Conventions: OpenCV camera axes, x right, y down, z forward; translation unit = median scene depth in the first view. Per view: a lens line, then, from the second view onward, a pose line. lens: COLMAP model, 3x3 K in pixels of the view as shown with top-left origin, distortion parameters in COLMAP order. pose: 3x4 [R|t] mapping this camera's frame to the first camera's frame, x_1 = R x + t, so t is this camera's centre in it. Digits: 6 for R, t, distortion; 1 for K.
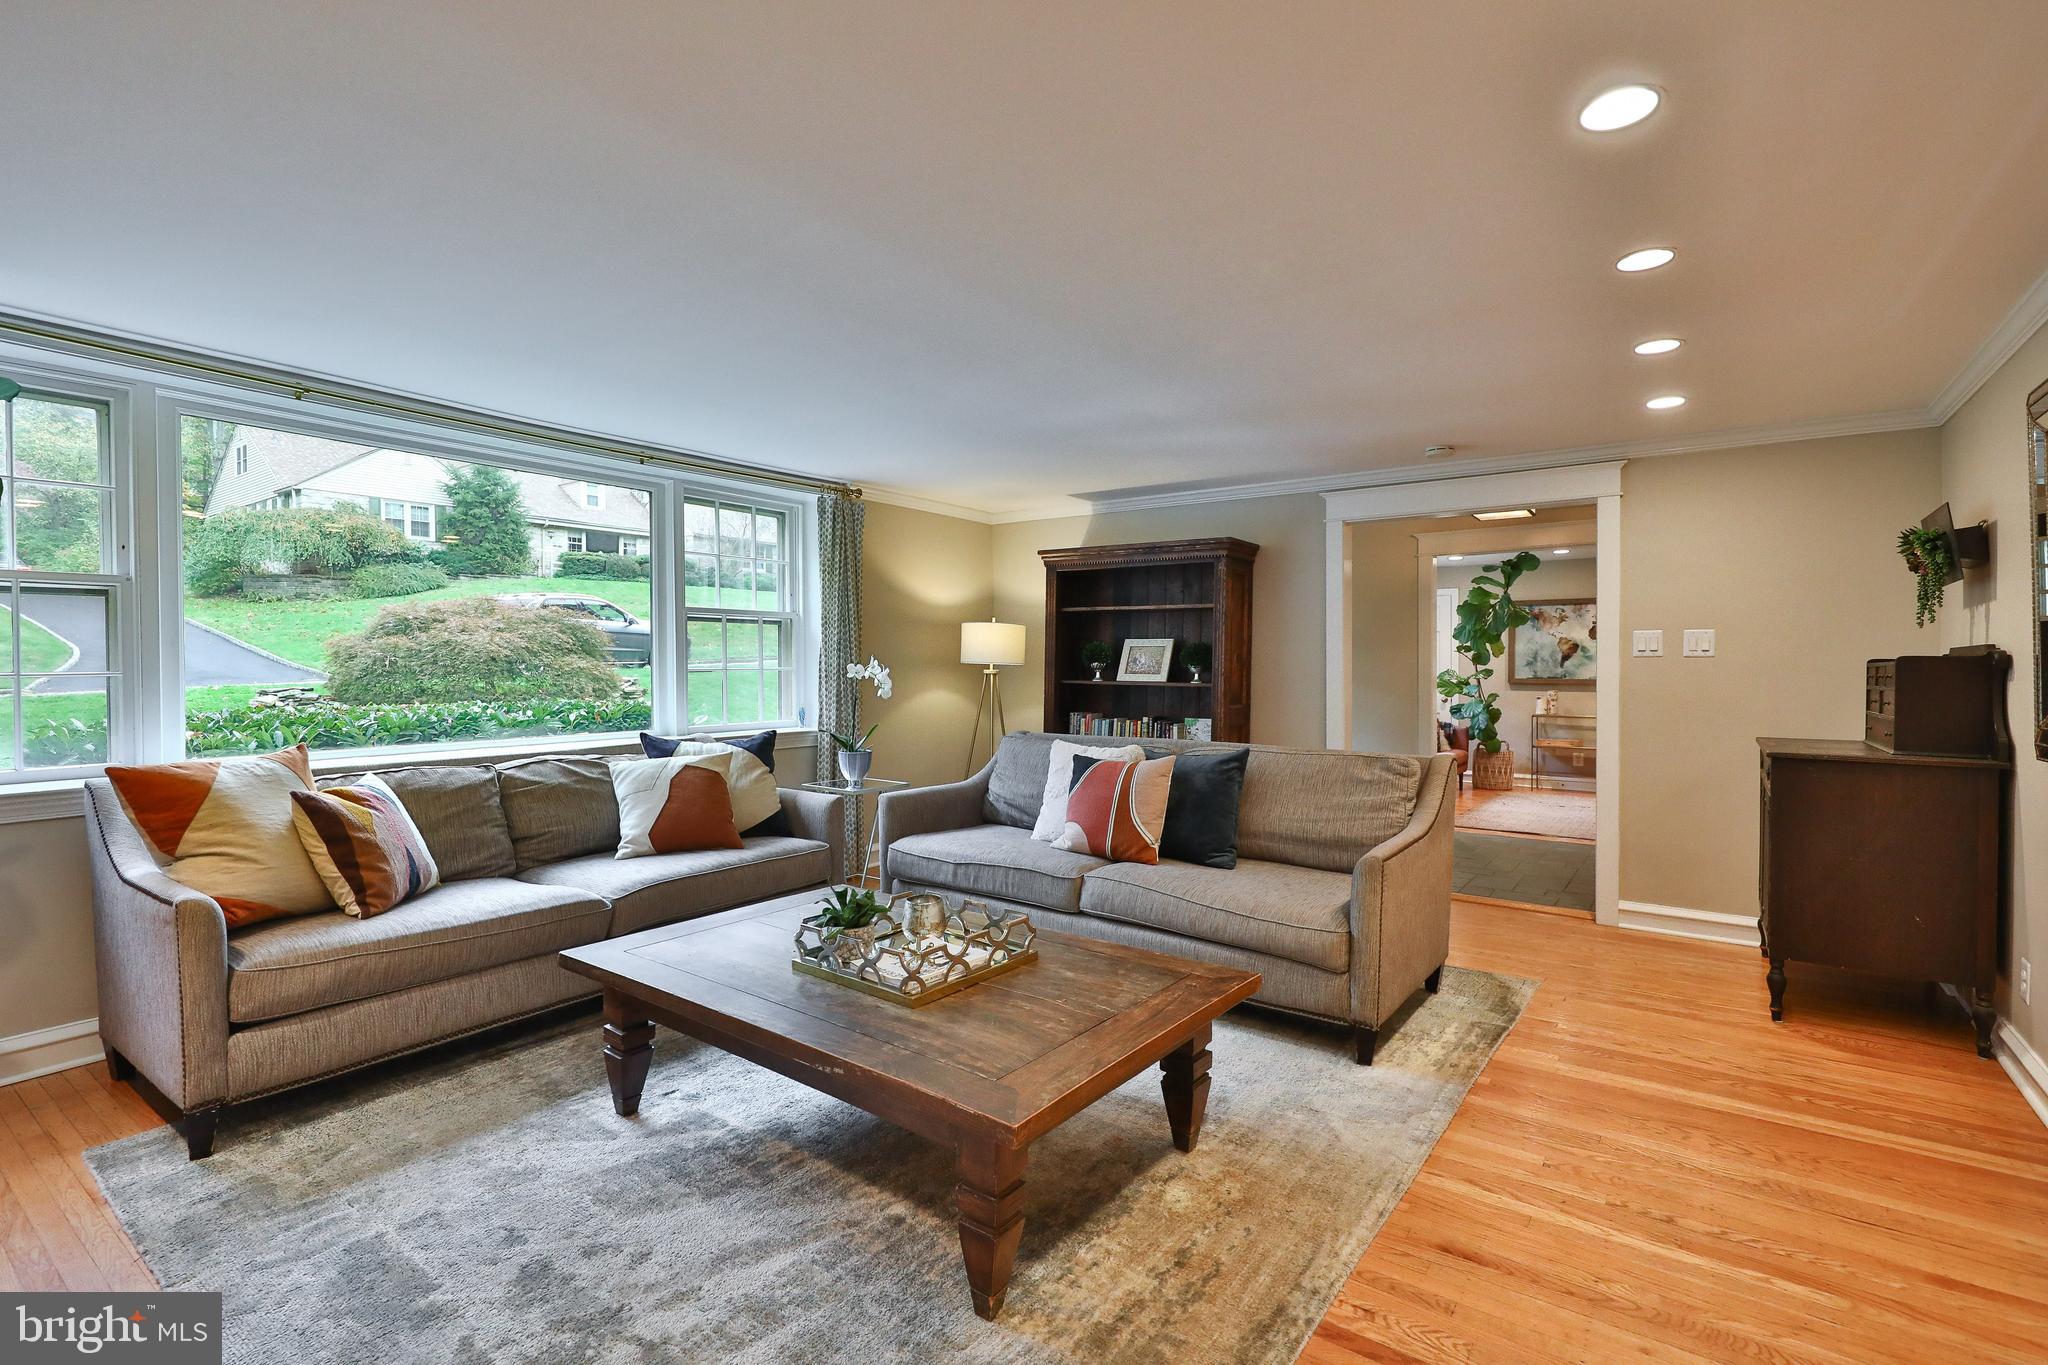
lens RADIAL K [[924.4, 0, 1078.1], [0, 924.4, 669.3], [0, 0, 1]] dist [0.009682, 0.000050]
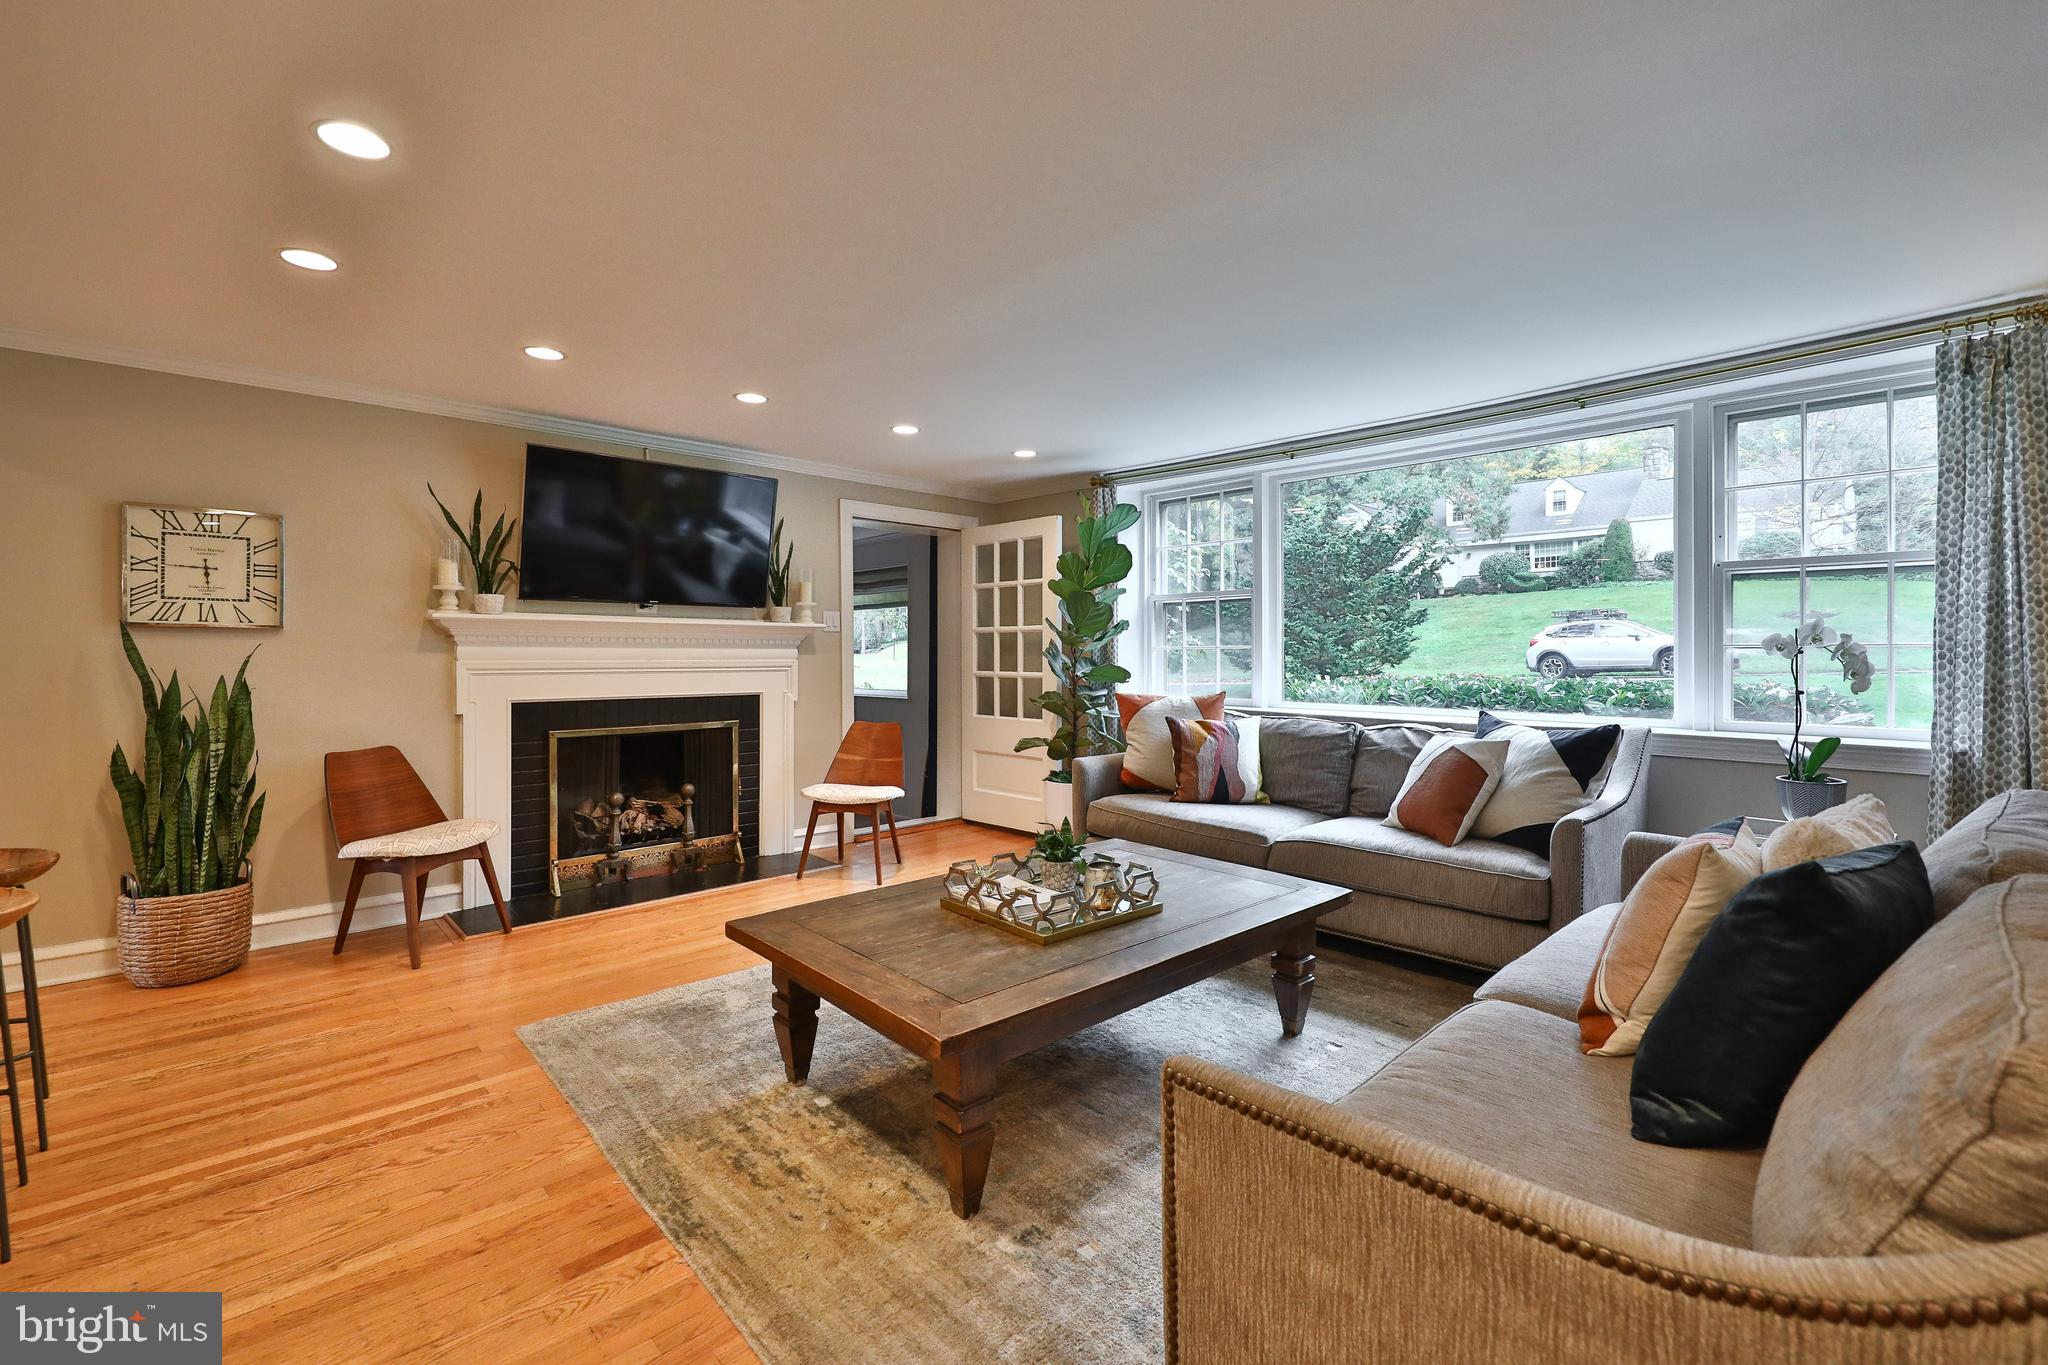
lens RADIAL K [[930.4, 0, 1004.1], [0, 930.4, 654.3], [0, 0, 1]] dist [-0.000988, 0.000034]
pose [[-0.234760, 0.004510, -0.972043, 0.538311], [-0.006457, 0.999960, 0.006199, 0.008122], [0.972032, 0.007732, -0.234722, 0.722057]]
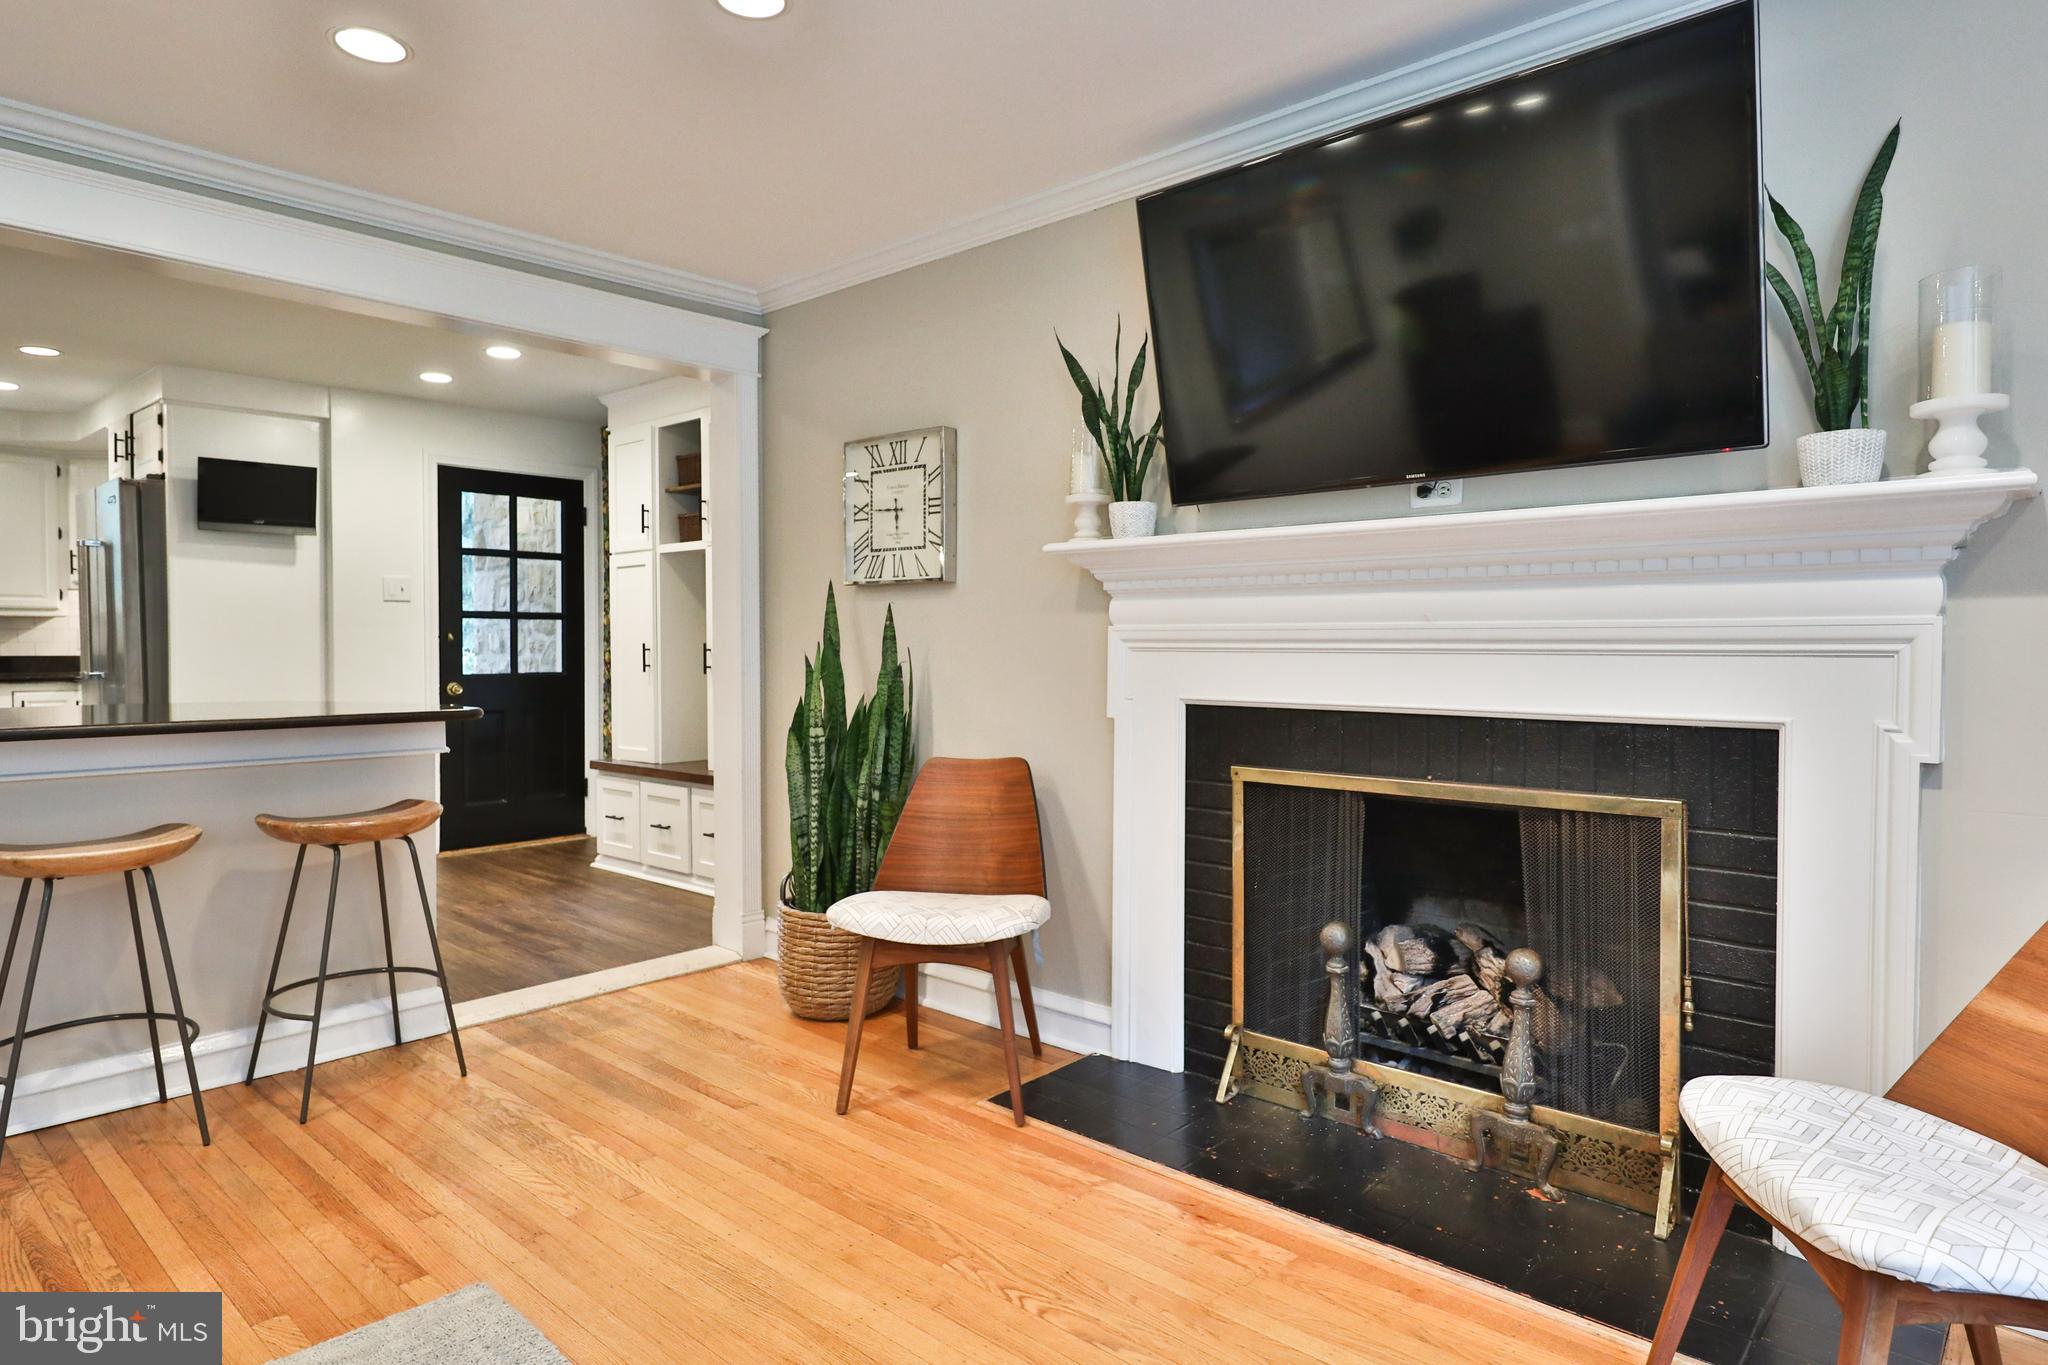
lens RADIAL K [[1154.7, 0, 1015.3], [0, 1154.7, 665.3], [0, 0, 1]] dist [0.002852, -0.001601]
pose [[-0.989710, -0.000586, 0.143083, -0.369441], [0.002995, 0.999688, 0.024813, 0.033117], [-0.143053, 0.024986, -0.989400, 0.630416]]
